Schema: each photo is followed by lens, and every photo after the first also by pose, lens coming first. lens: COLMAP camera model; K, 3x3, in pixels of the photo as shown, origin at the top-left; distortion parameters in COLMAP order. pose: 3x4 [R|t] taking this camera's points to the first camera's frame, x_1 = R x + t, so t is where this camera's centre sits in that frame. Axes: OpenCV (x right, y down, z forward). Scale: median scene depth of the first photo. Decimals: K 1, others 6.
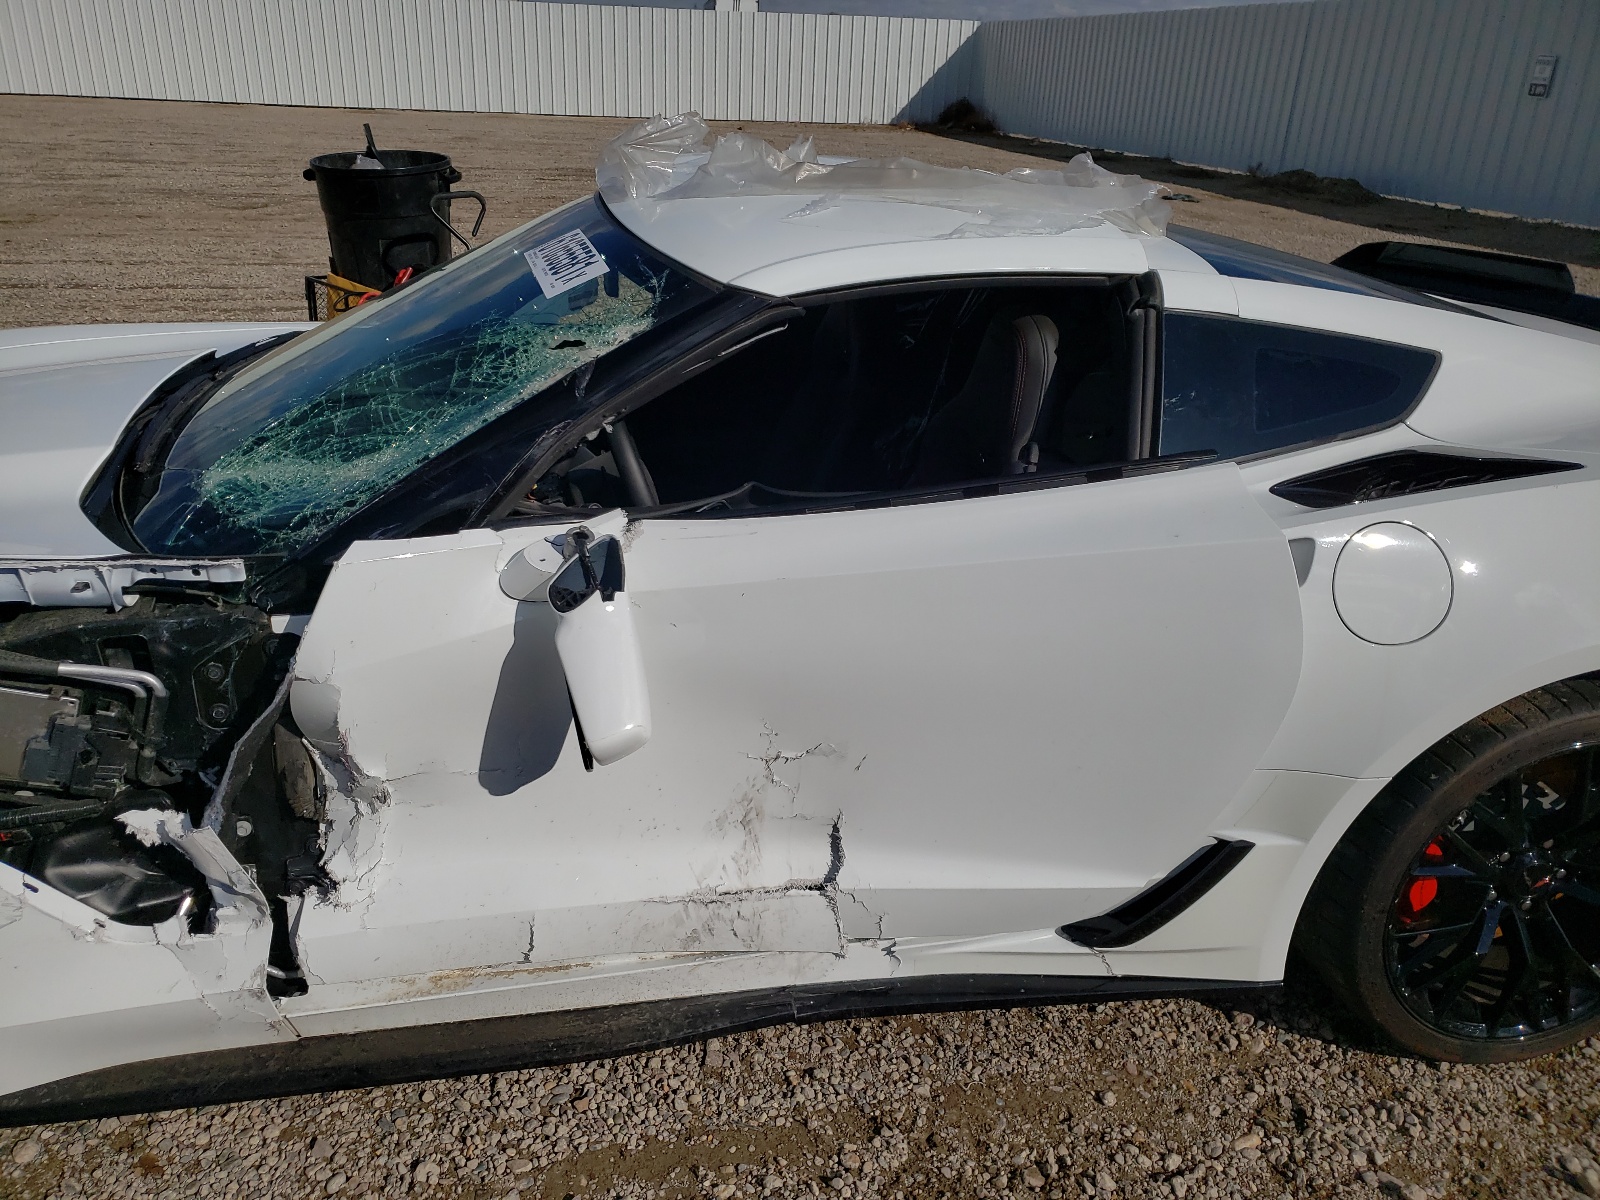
lens RADIAL K [[1235.2, 0, 795.6], [0, 1235.2, 594.7], [0, 0, 1]] dist [0.013323, 0.010605]
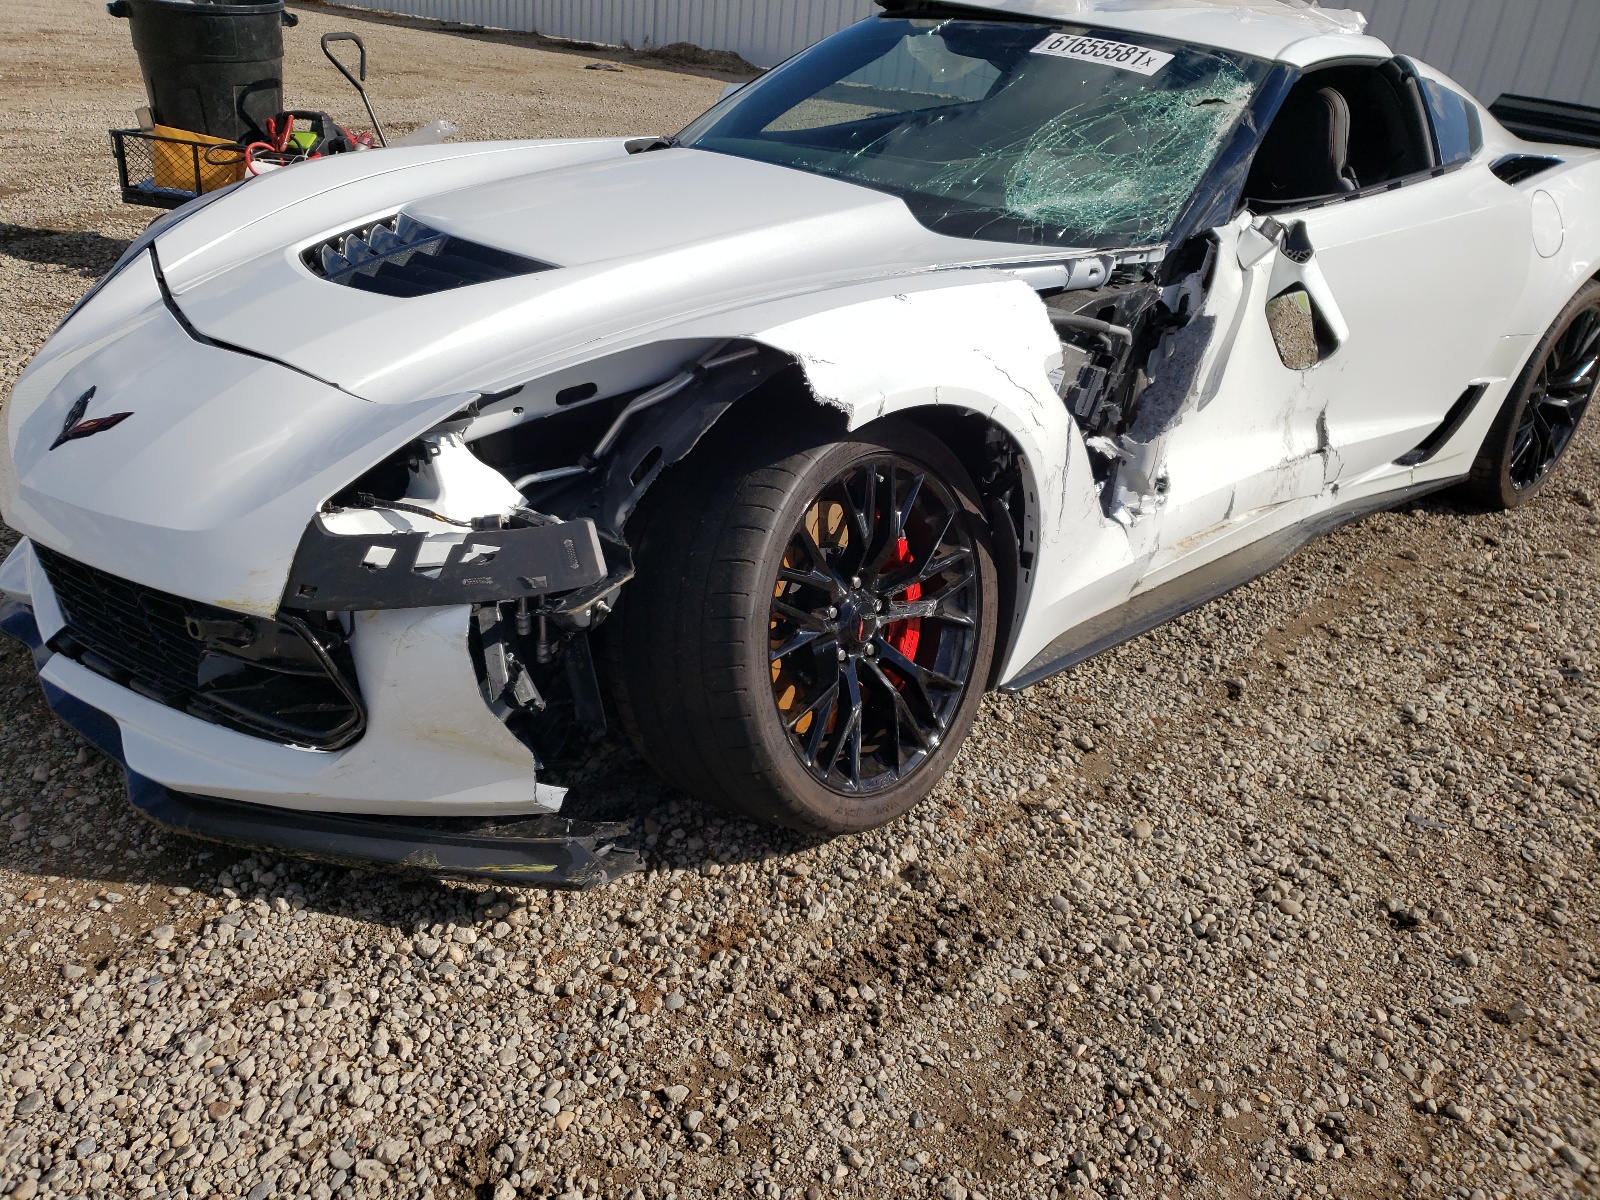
lens RADIAL K [[1235.2, 0, 772.0], [0, 1235.2, 570.6], [0, 0, 1]] dist [0.013323, 0.010605]
pose [[0.849716, -0.199016, 0.488237, -1.333908], [0.166227, 0.979917, 0.110138, 0.089360], [-0.500351, -0.012428, 0.865733, -0.034840]]
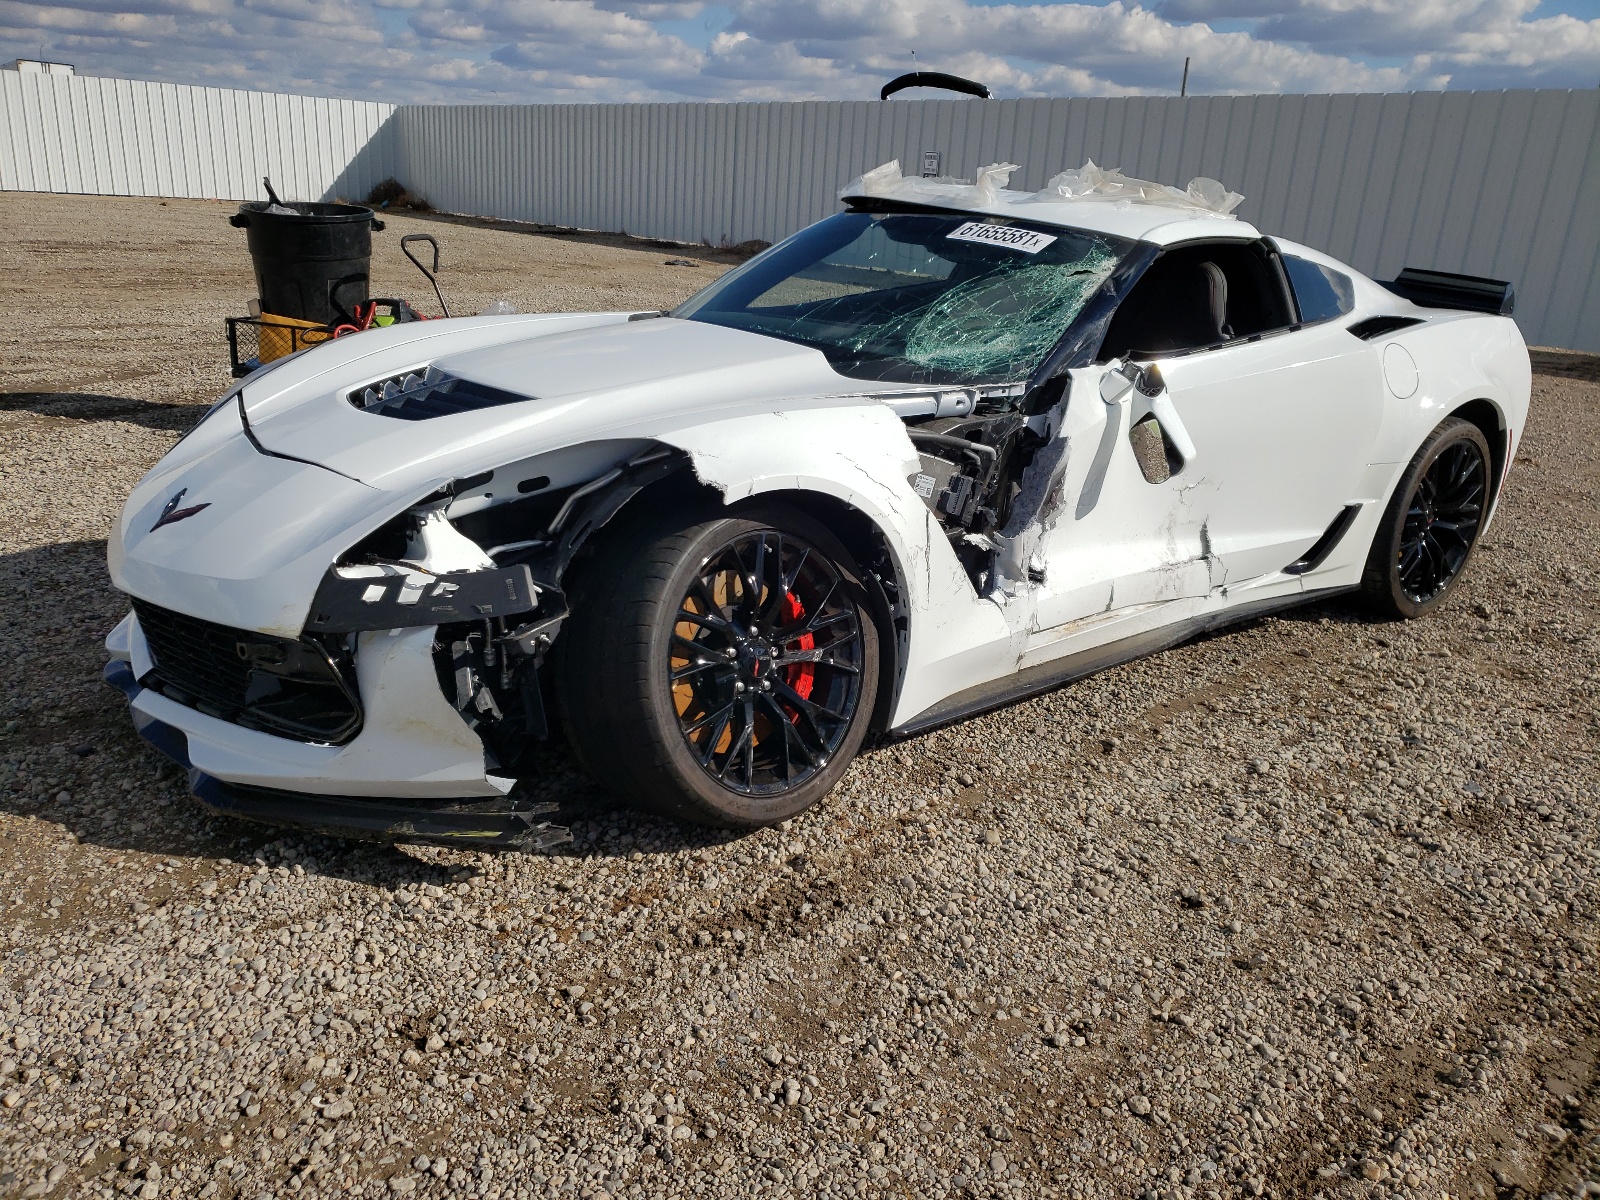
lens RADIAL K [[1235.2, 0, 802.3], [0, 1235.2, 601.7], [0, 0, 1]] dist [0.013323, 0.010605]
pose [[0.873311, -0.143565, 0.465529, -1.339209], [0.169669, 0.985396, -0.014403, 0.215925], [-0.456663, 0.091565, 0.884915, -0.367976]]
